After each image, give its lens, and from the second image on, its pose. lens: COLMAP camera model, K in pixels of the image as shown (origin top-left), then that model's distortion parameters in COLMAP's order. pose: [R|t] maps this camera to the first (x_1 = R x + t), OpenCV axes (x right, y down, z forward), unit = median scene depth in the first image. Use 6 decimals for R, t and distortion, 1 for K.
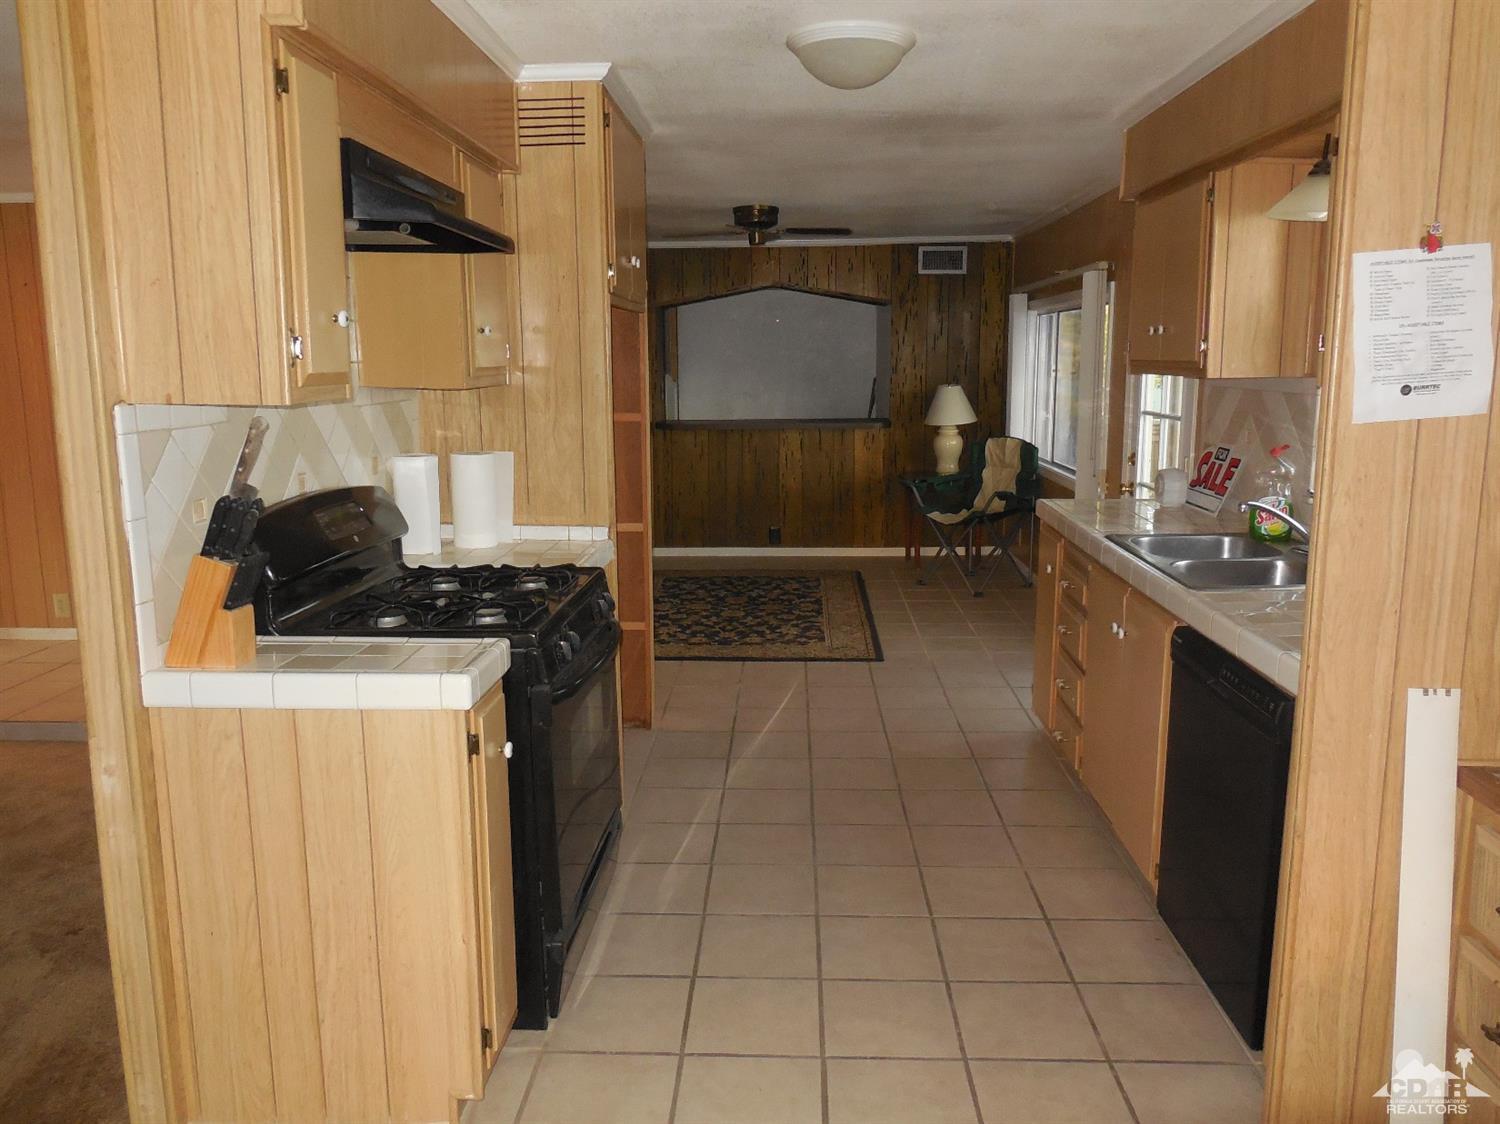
lens RADIAL K [[1121.0, 0, 747.8], [0, 1121.0, 562.3], [0, 0, 1]] dist [-0.029103, 0.028541]
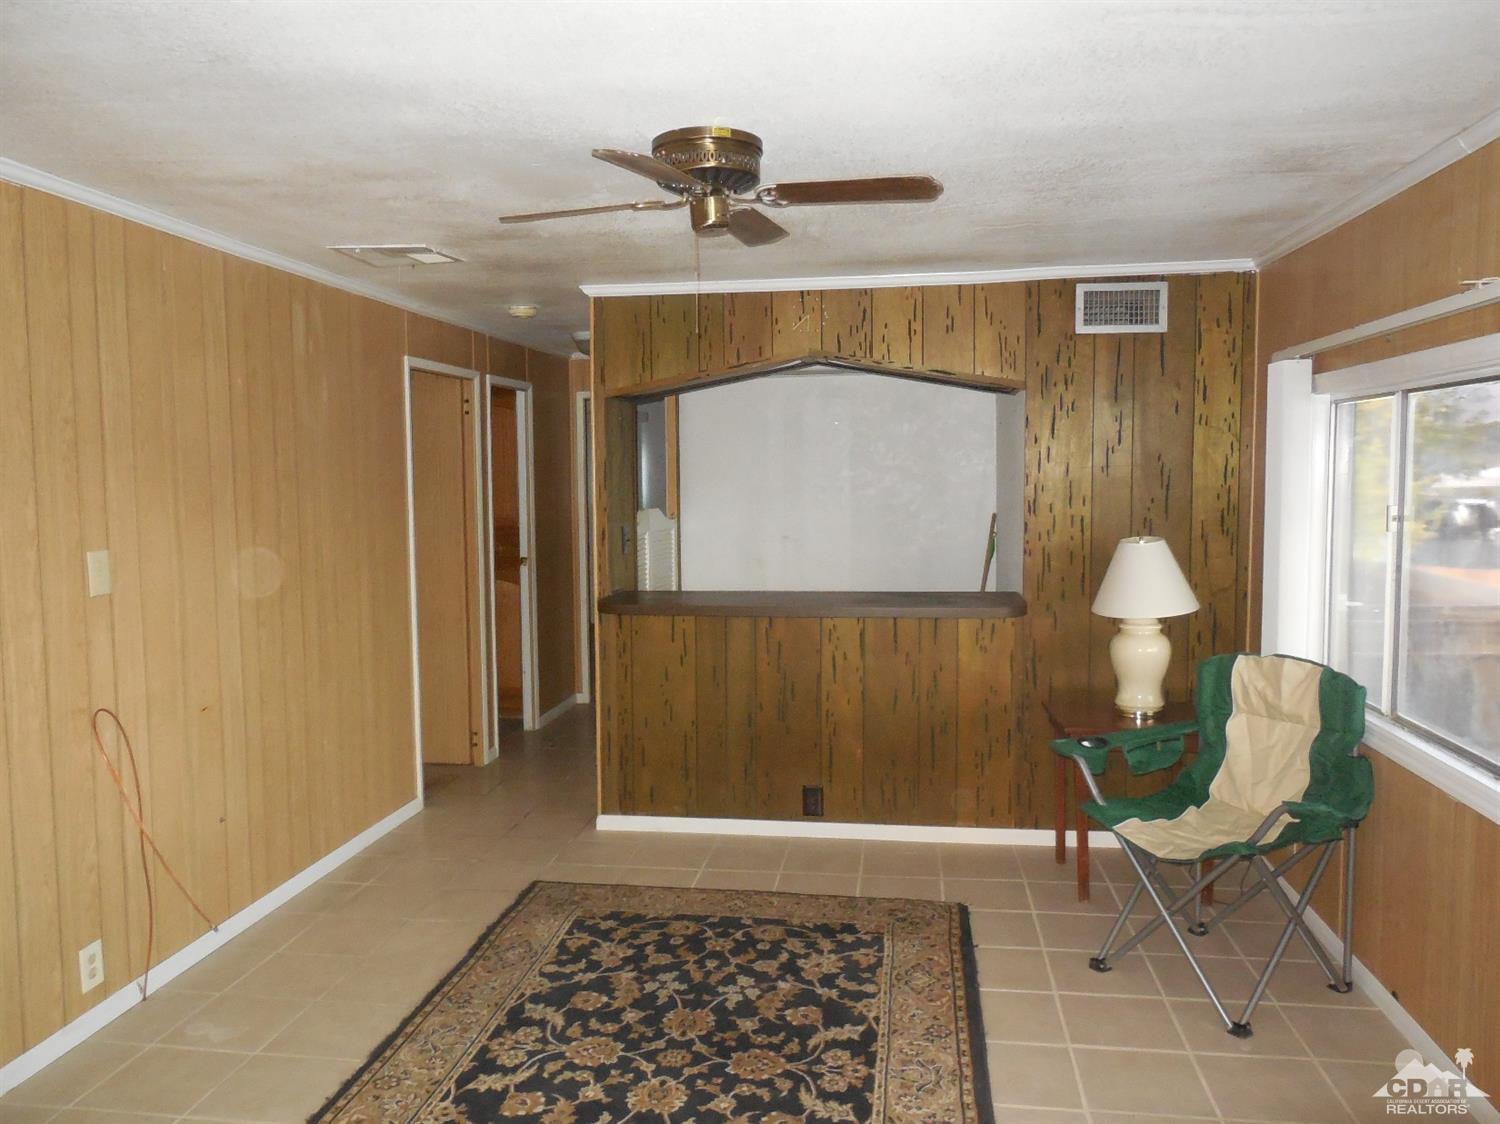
lens RADIAL K [[1121.0, 0, 746.4], [0, 1121.0, 557.0], [0, 0, 1]] dist [-0.029103, 0.028541]
pose [[0.994702, 0.007053, -0.102559, 0.049292], [-0.017878, 0.994310, -0.105012, -0.089239], [0.101235, 0.106289, 0.989168, 0.454828]]
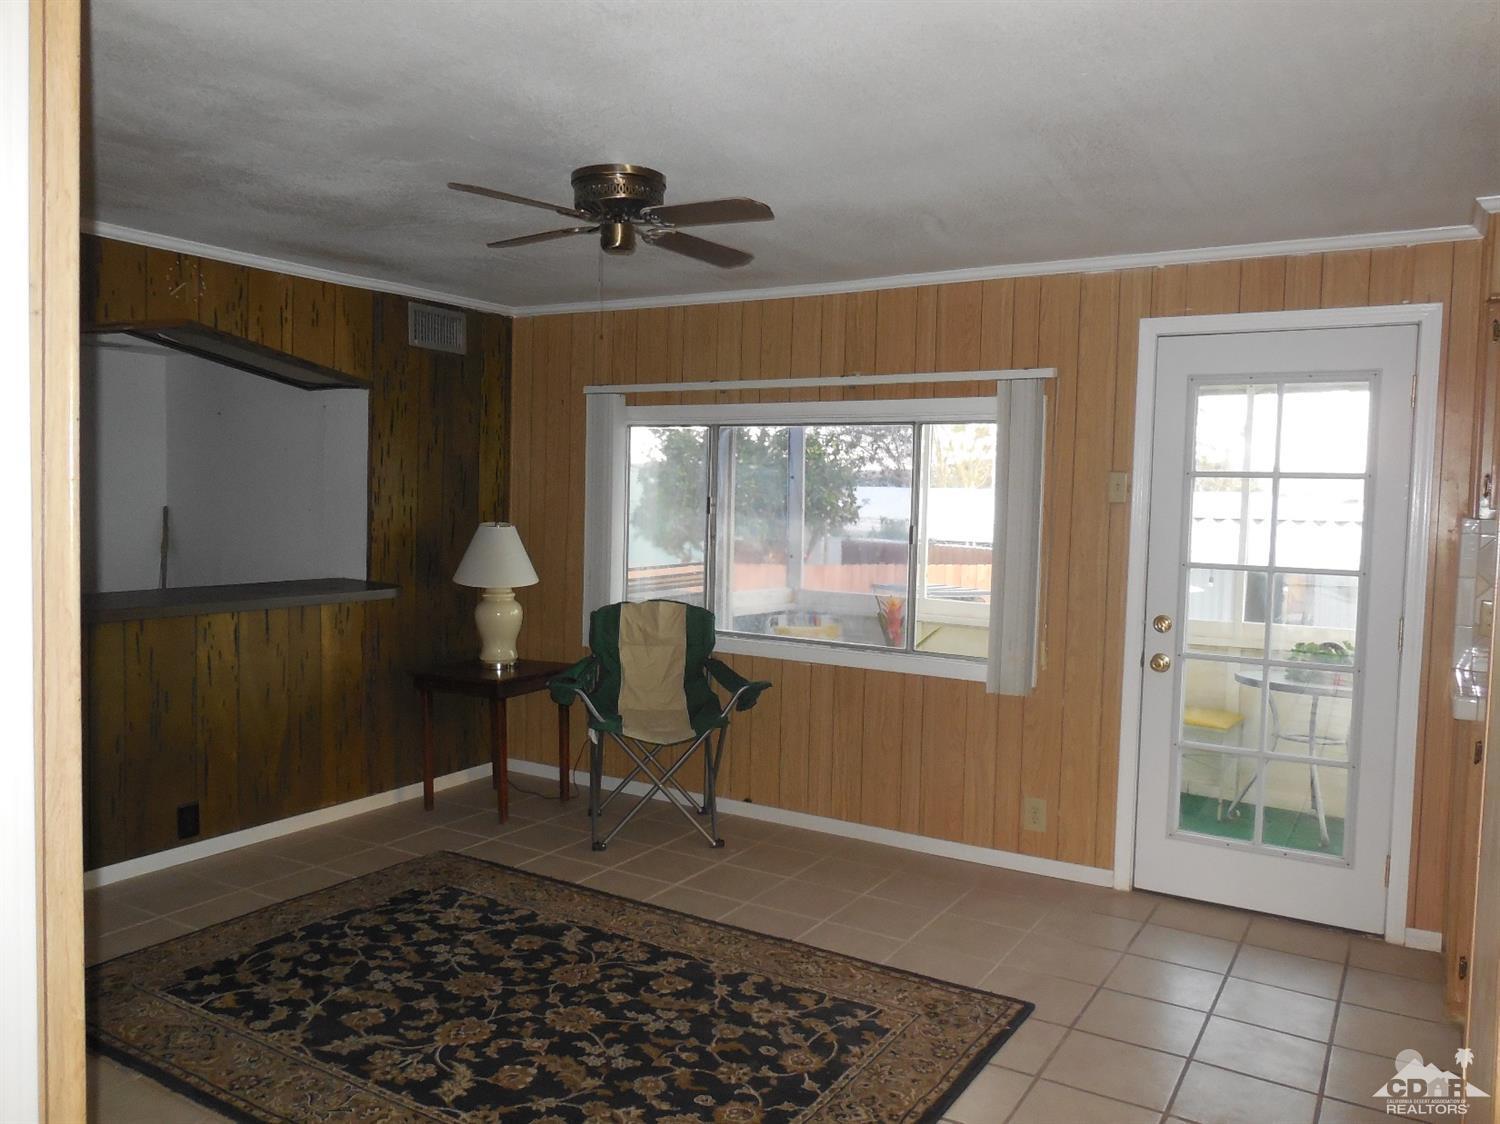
lens RADIAL K [[1121.0, 0, 756.2], [0, 1121.0, 559.2], [0, 0, 1]] dist [-0.029103, 0.028541]
pose [[0.480195, -0.030160, 0.876643, -0.299578], [0.128925, 0.990981, -0.036527, -0.092841], [-0.867636, 0.130562, 0.479752, 0.549924]]
